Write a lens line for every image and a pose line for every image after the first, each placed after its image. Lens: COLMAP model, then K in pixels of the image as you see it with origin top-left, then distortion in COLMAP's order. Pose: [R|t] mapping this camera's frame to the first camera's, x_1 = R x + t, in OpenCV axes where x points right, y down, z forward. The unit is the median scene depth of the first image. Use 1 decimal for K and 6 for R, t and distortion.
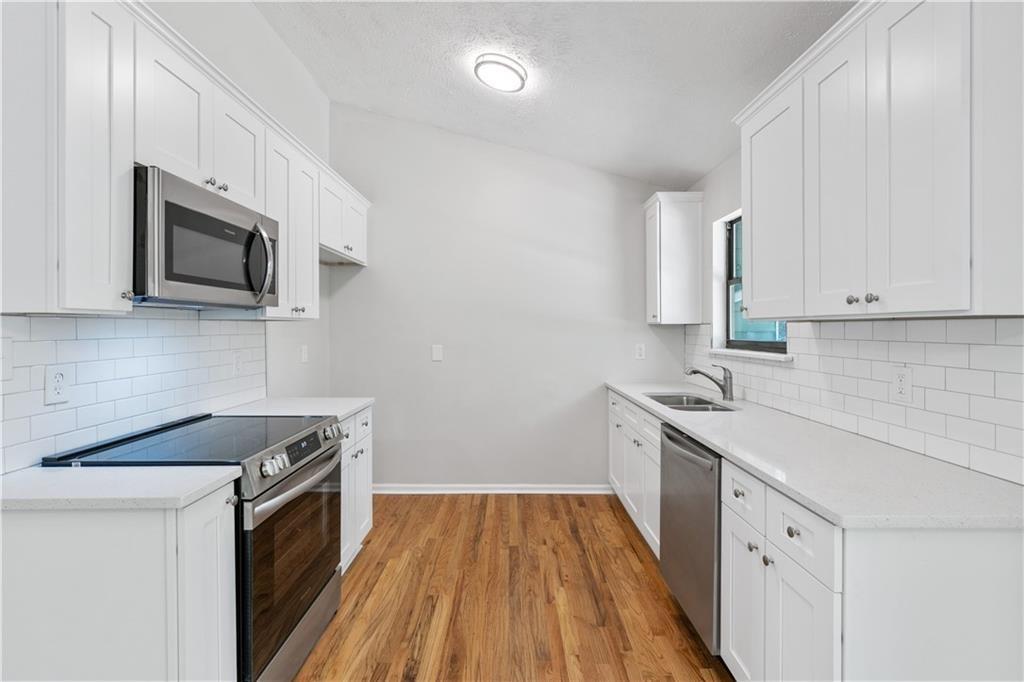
lens RADIAL K [[464.5, 0, 499.6], [0, 464.5, 330.6], [0, 0, 1]] dist [-0.007763, 0.002662]
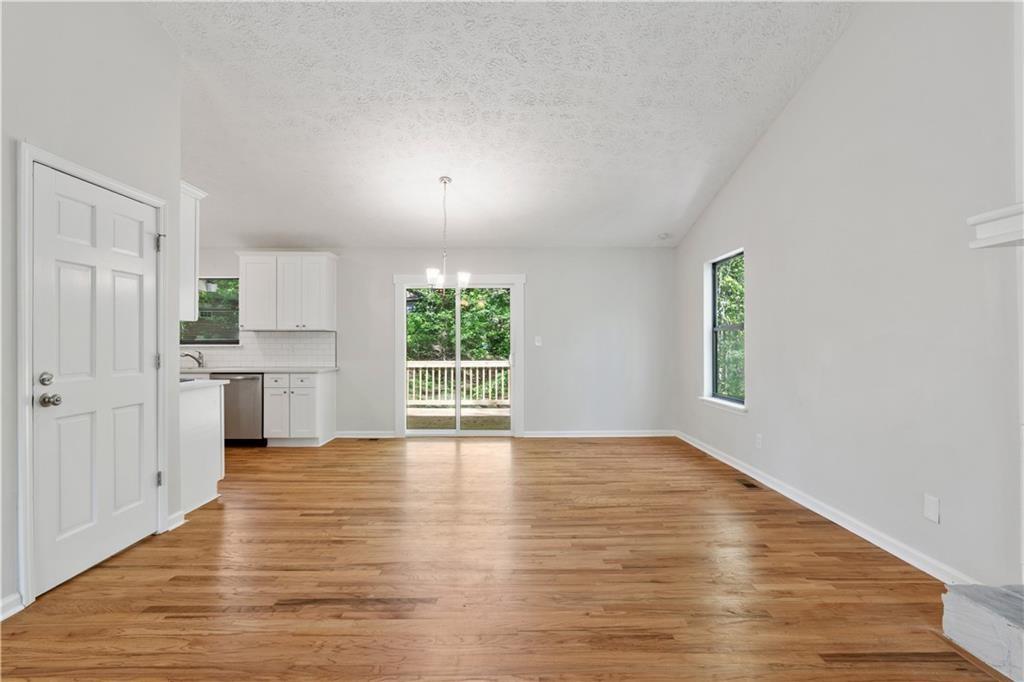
lens RADIAL K [[464.5, 0, 509.4], [0, 464.5, 338.2], [0, 0, 1]] dist [-0.007763, 0.002662]
pose [[-0.028453, 0.018226, 0.999429, -1.664129], [0.005509, 0.999821, -0.018076, 0.061598], [-0.999580, 0.004991, -0.028548, -0.351074]]
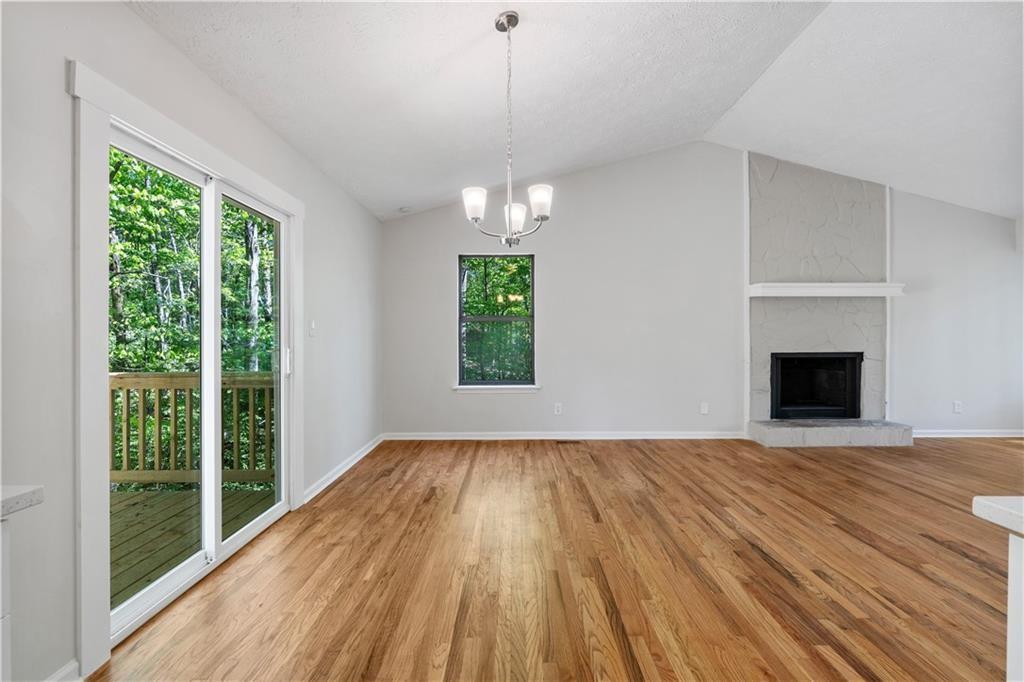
lens RADIAL K [[464.5, 0, 507.4], [0, 464.5, 335.2], [0, 0, 1]] dist [-0.007763, 0.002662]
pose [[-0.999799, 0.007305, -0.018676, -0.019835], [0.007203, 0.999959, 0.005485, 0.053621], [0.018716, 0.005349, -0.999811, 0.687485]]
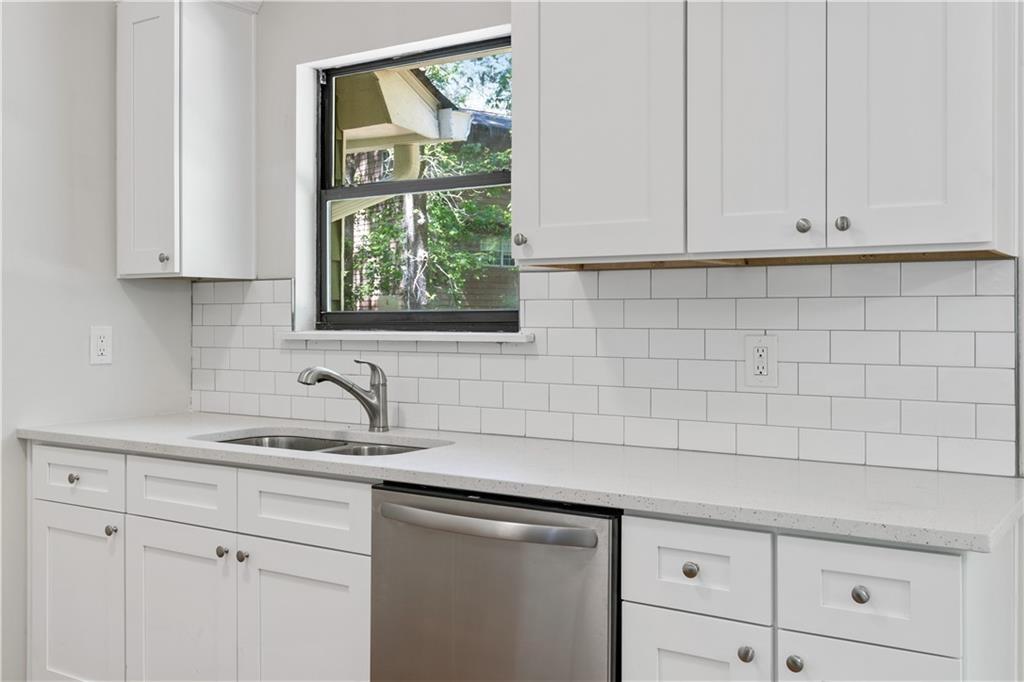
lens RADIAL K [[1000.8, 0, 511.4], [0, 1000.8, 324.2], [0, 0, 1]] dist [0.016043, 0.000000]
pose [[0.534766, 0.000324, 0.845000, -0.331360], [-0.000276, 1.000000, -0.000208, 0.036663], [-0.845000, -0.000122, 0.534766, 0.310059]]
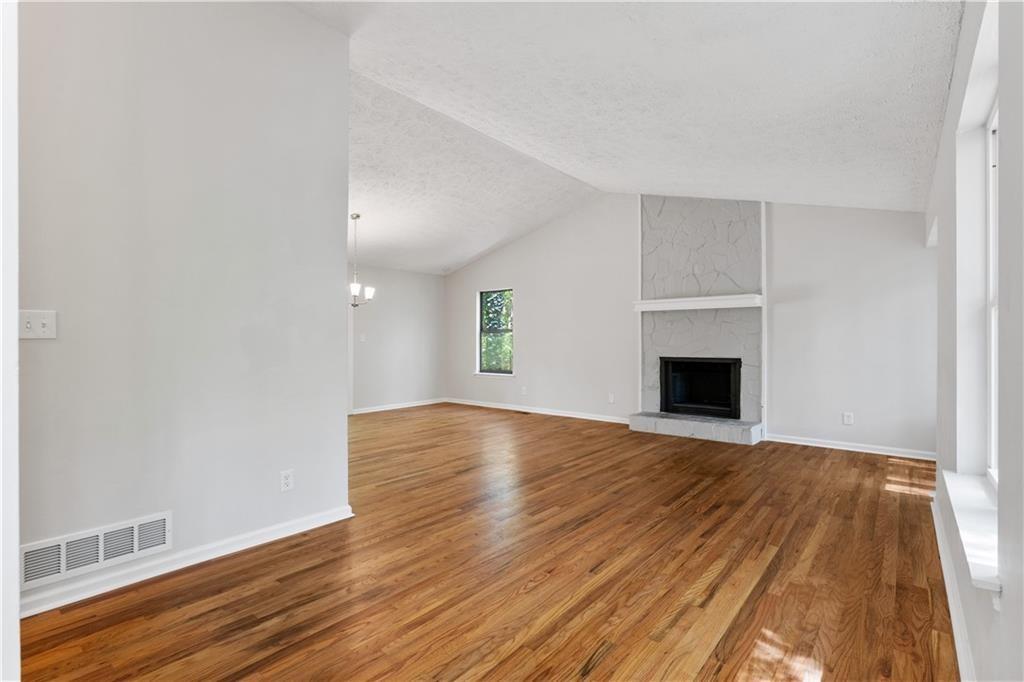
lens RADIAL K [[464.5, 0, 521.8], [0, 464.5, 342.2], [0, 0, 1]] dist [-0.007763, 0.002662]
pose [[-0.784477, 0.003504, 0.620148, -1.969491], [0.007356, 0.999966, 0.003655, 0.056708], [-0.620114, 0.007429, -0.784477, 1.029248]]
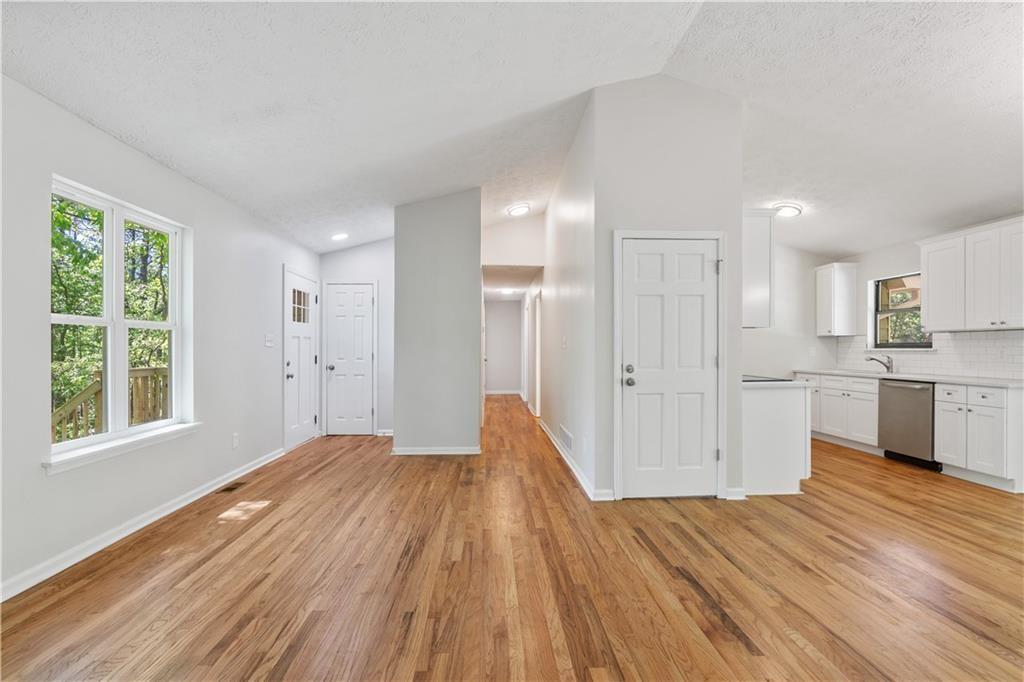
lens RADIAL K [[464.5, 0, 512.7], [0, 464.5, 350.0], [0, 0, 1]] dist [-0.007763, 0.002662]
pose [[0.996860, 0.005017, 0.079026, -1.280136], [-0.004860, 0.999986, -0.002177, 0.063746], [-0.079036, 0.001786, 0.996870, -0.854548]]
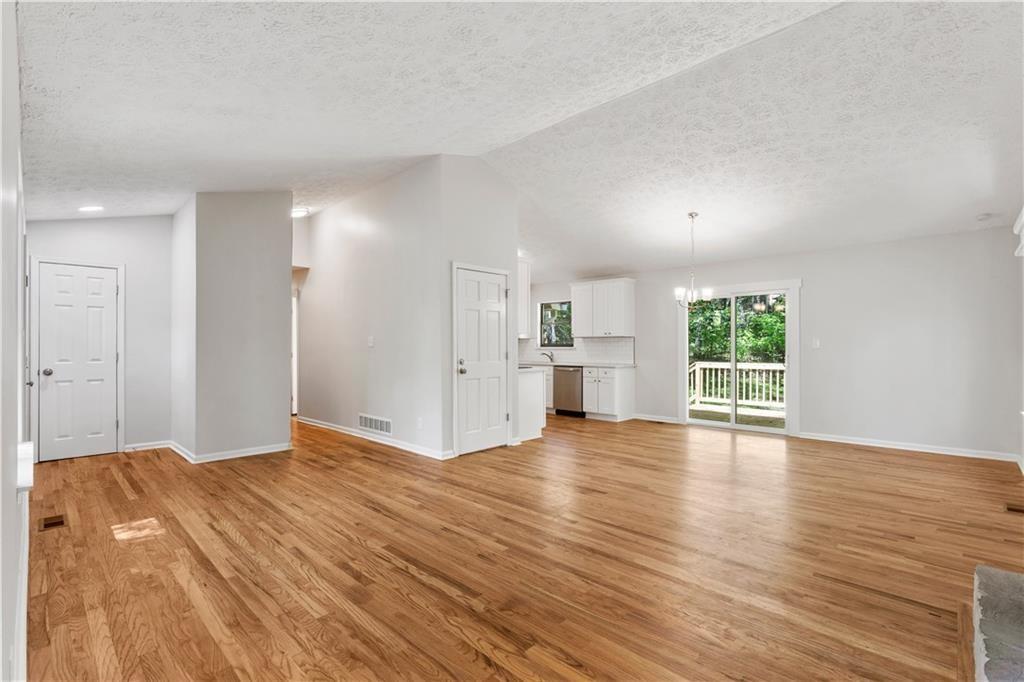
lens RADIAL K [[464.5, 0, 508.4], [0, 464.5, 345.4], [0, 0, 1]] dist [-0.007763, 0.002662]
pose [[0.677770, 0.007904, 0.735231, -2.065961], [-0.000584, 0.999948, -0.010211, 0.066357], [-0.735274, 0.006491, 0.677739, -0.949593]]
